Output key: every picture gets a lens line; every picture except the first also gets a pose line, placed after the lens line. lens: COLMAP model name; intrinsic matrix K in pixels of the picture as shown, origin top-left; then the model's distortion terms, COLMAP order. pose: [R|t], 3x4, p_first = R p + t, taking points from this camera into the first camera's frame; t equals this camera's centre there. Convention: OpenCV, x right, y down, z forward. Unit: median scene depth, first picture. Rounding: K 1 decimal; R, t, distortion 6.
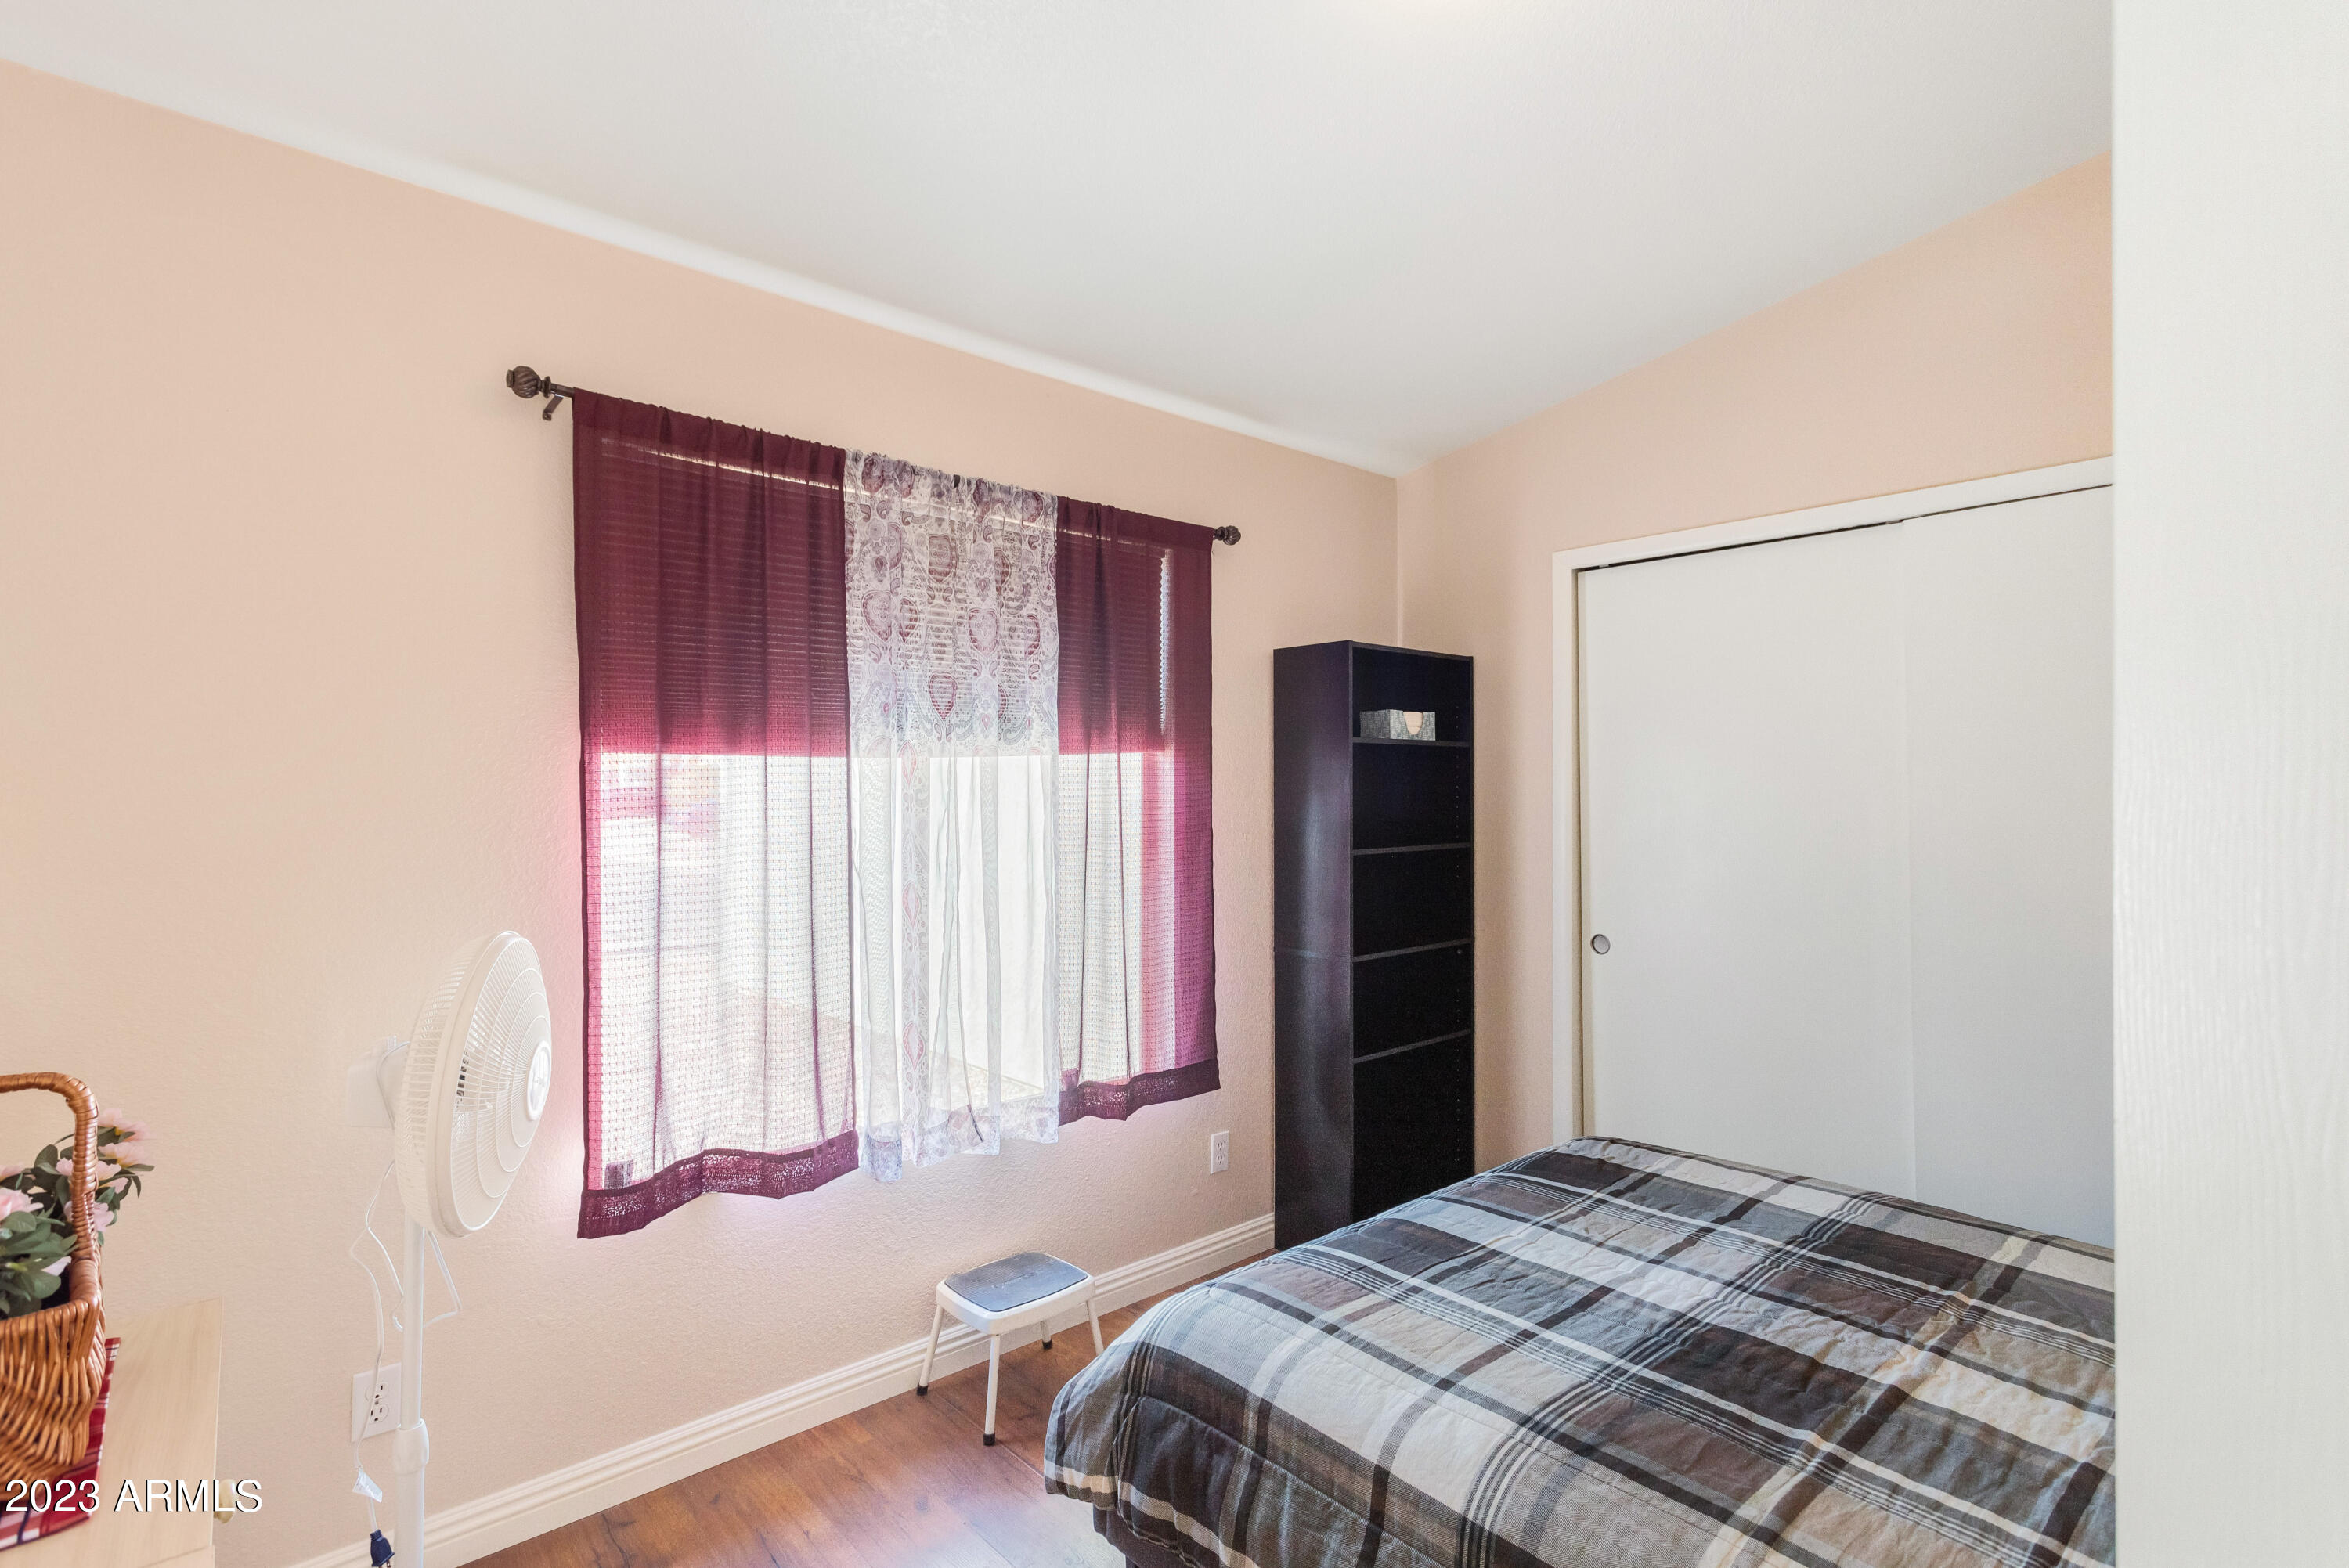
lens RADIAL K [[1116.2, 0, 1161.3], [0, 1116.2, 788.7], [0, 0, 1]] dist [0.002790, 0.001118]
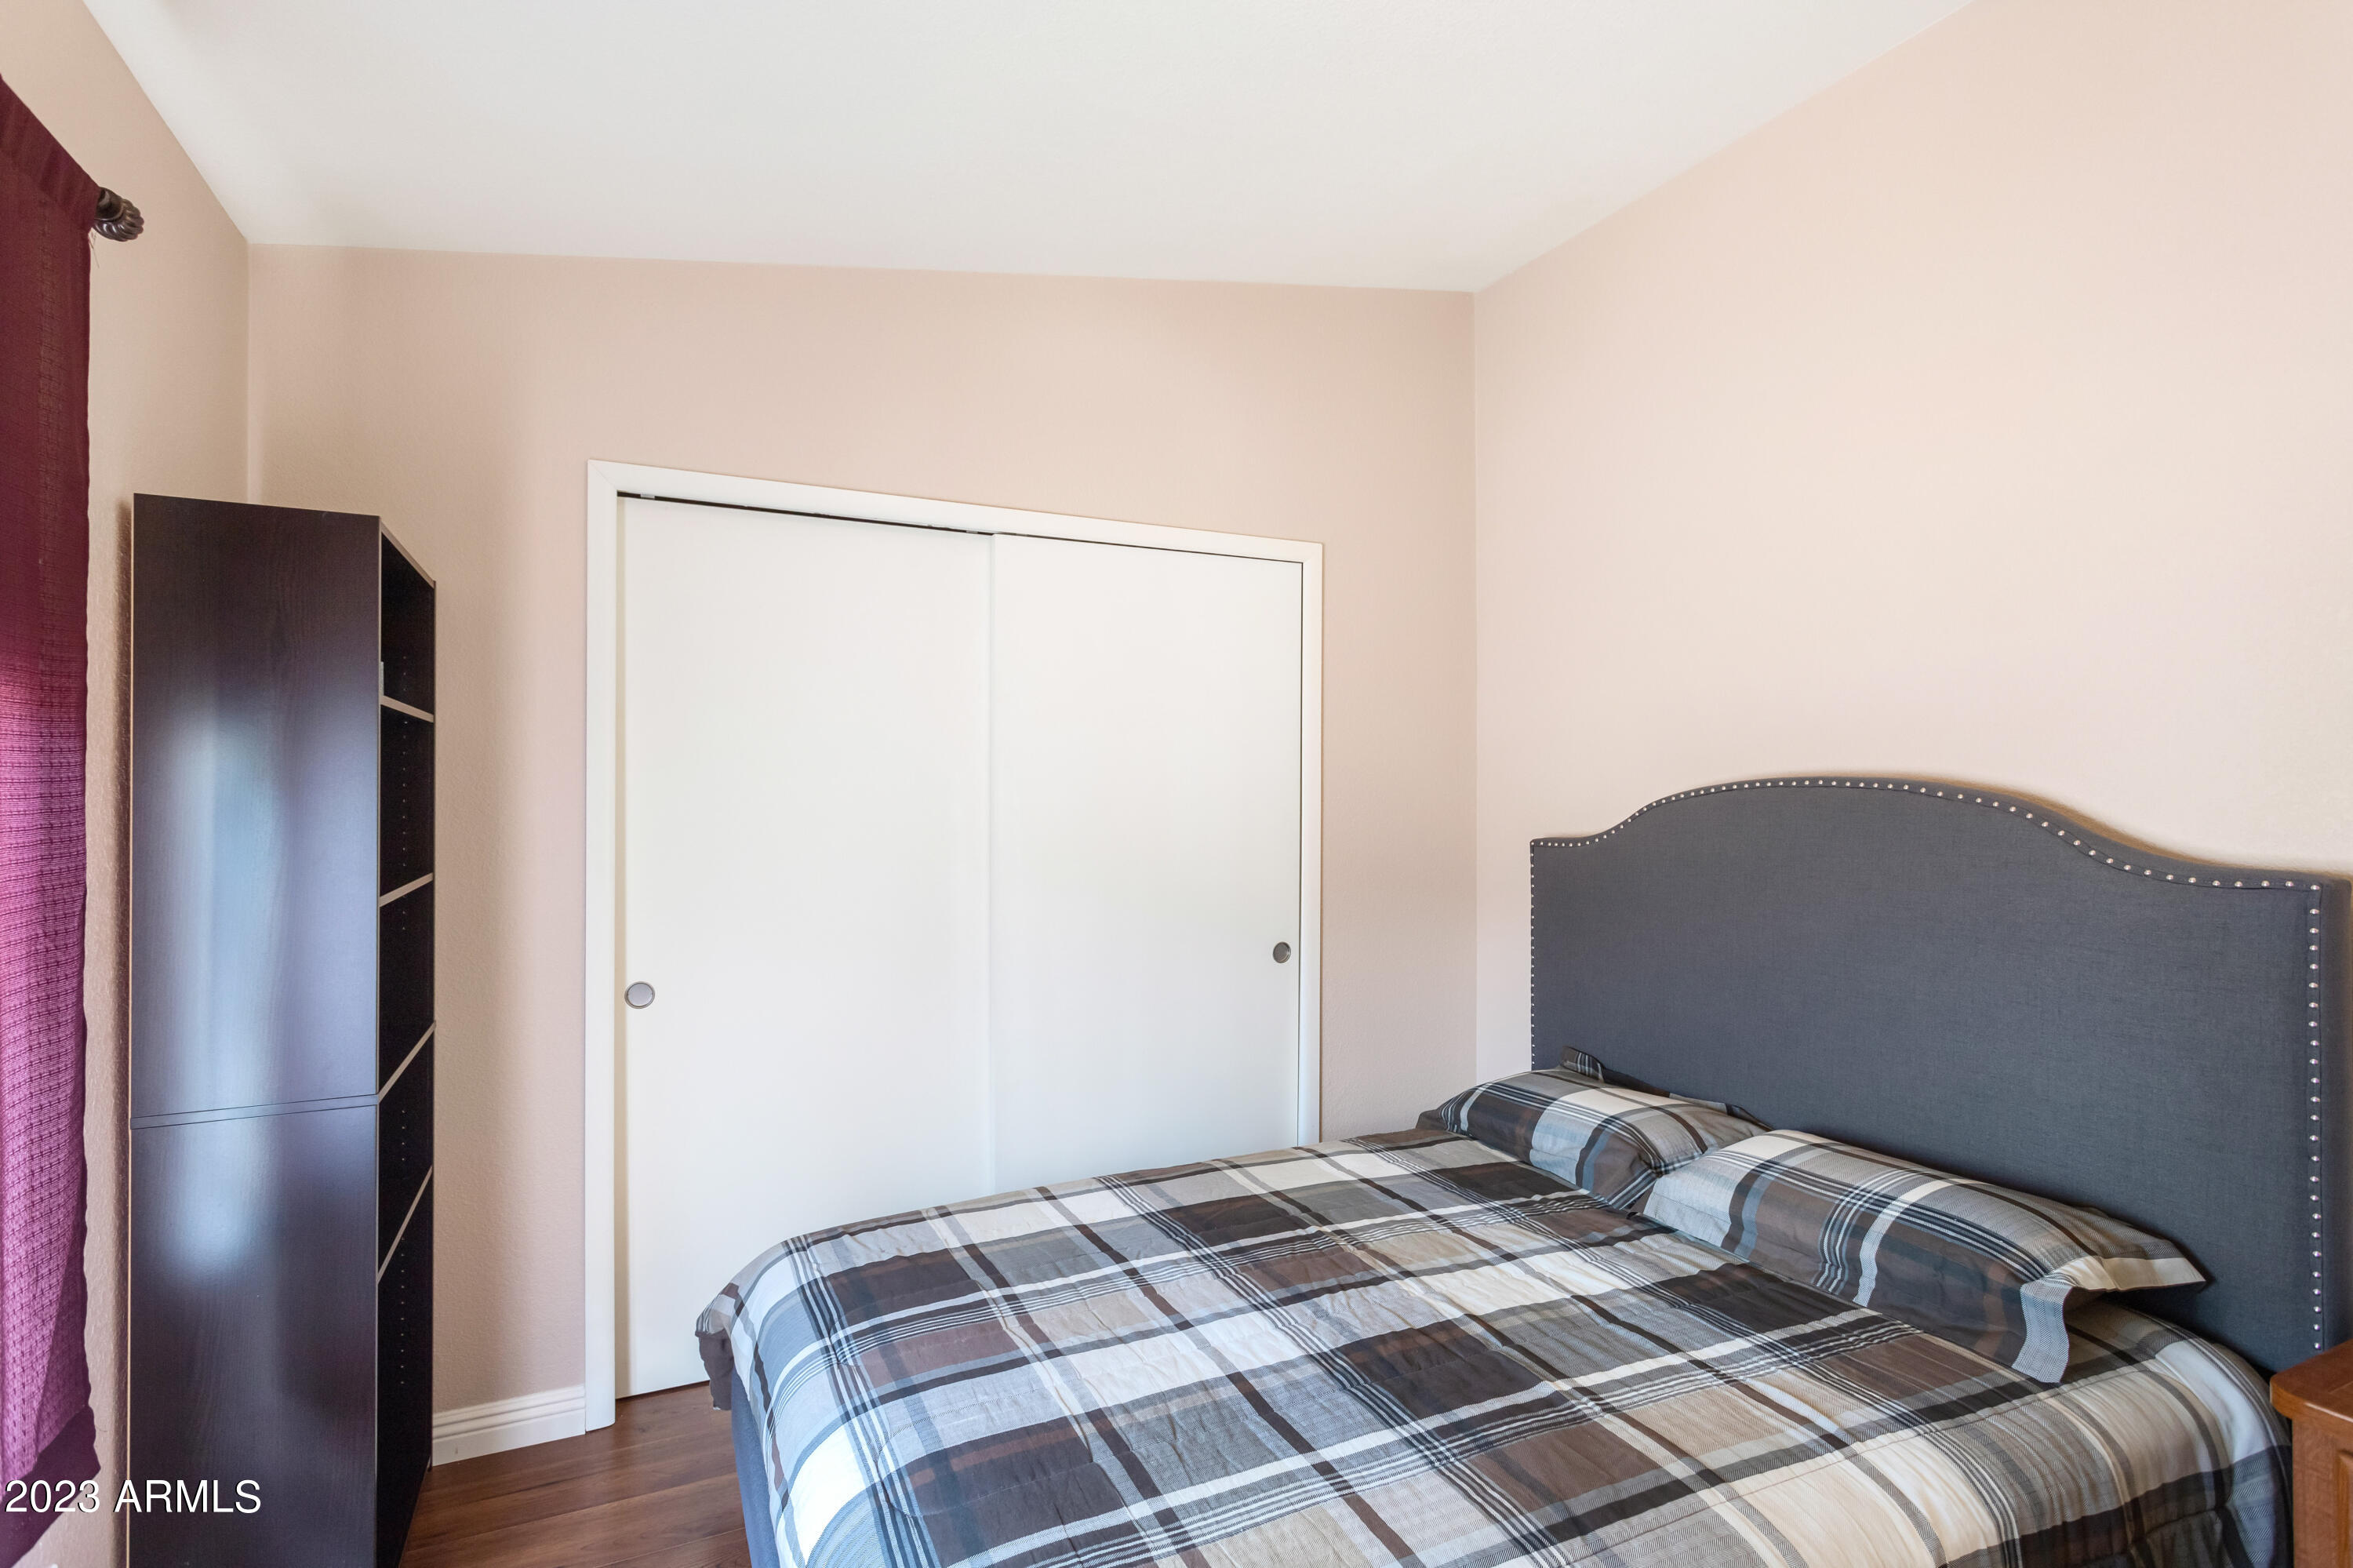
lens RADIAL K [[1118.3, 0, 1163.3], [0, 1118.3, 788.7], [0, 0, 1]] dist [0.002790, 0.001118]
pose [[0.269821, 0.006218, 0.962890, -0.291482], [-0.004097, 0.999978, -0.005310, 0.000694], [-0.962902, -0.002512, 0.269840, 0.535359]]
